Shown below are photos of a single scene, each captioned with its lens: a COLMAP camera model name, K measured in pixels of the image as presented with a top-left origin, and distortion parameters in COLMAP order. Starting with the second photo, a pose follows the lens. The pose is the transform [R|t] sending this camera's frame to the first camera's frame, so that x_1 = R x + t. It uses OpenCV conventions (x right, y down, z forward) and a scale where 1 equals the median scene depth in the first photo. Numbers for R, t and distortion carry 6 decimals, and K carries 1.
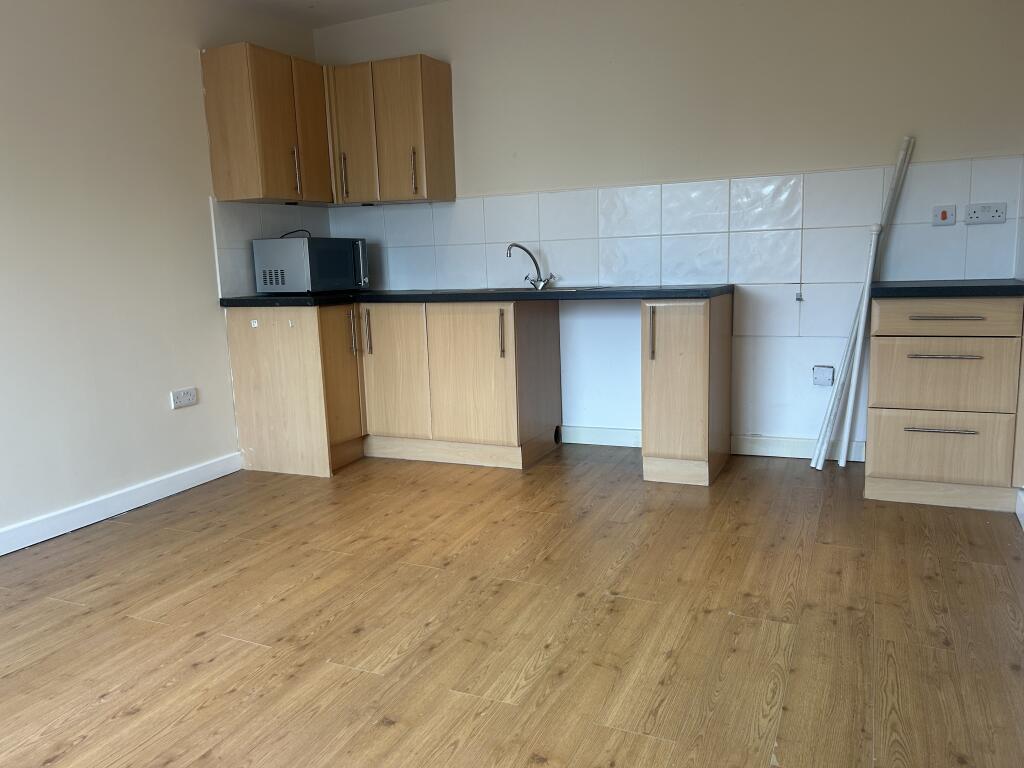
lens RADIAL K [[770.4, 0, 511.6], [0, 770.4, 384.6], [0, 0, 1]] dist [0.004662, -0.009905]
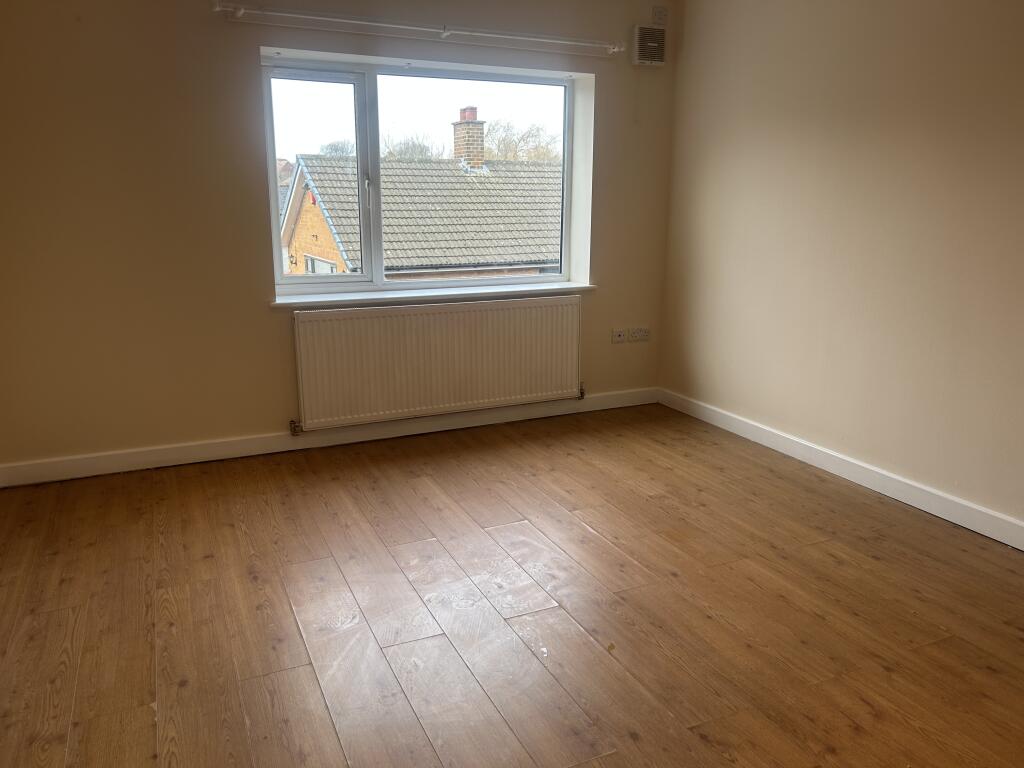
lens RADIAL K [[770.4, 0, 511.5], [0, 770.4, 384.0], [0, 0, 1]] dist [0.004662, -0.009905]
pose [[-0.648730, 0.210675, -0.731277, 0.468380], [-0.098970, 0.929402, 0.355551, -0.284826], [0.754556, 0.303031, -0.582081, 1.224338]]
